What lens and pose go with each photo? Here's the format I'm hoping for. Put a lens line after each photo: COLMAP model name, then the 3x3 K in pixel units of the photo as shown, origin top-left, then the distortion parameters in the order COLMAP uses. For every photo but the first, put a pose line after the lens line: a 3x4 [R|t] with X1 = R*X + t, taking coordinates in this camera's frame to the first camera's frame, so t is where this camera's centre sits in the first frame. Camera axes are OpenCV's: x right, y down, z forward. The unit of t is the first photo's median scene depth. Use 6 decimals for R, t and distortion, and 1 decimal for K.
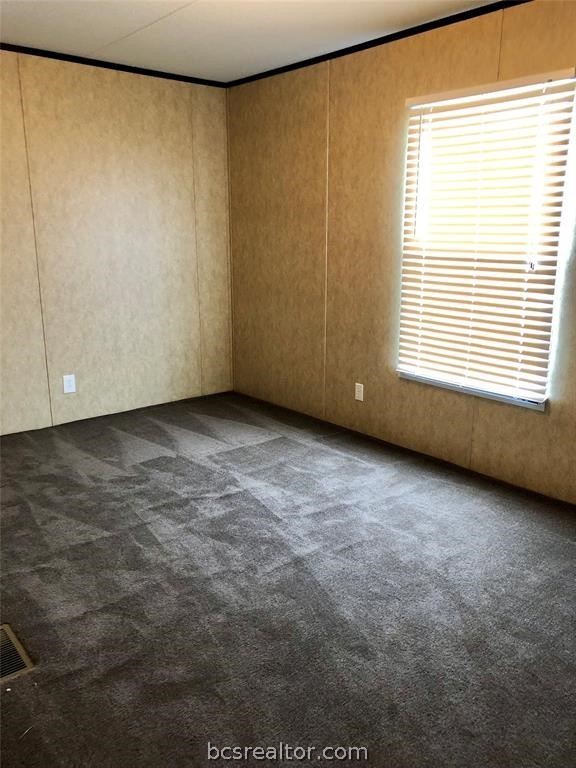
lens RADIAL K [[630.0, 0, 281.0], [0, 630.0, 383.4], [0, 0, 1]] dist [0.060618, -0.085813]
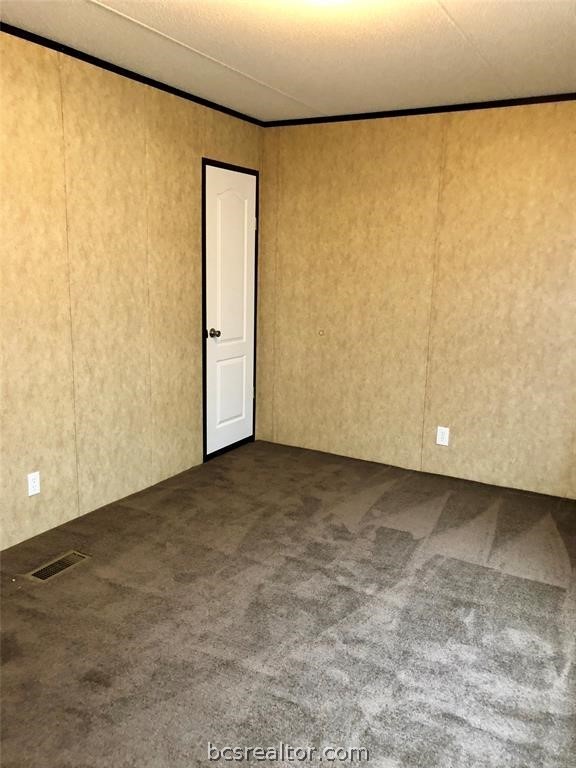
lens RADIAL K [[630.0, 0, 281.0], [0, 630.0, 383.4], [0, 0, 1]] dist [0.060618, -0.085813]
pose [[0.348260, 0.192252, -0.917472, 0.535780], [-0.248288, 0.962705, 0.107484, -0.140432], [0.903918, 0.190365, 0.383005, 0.451615]]
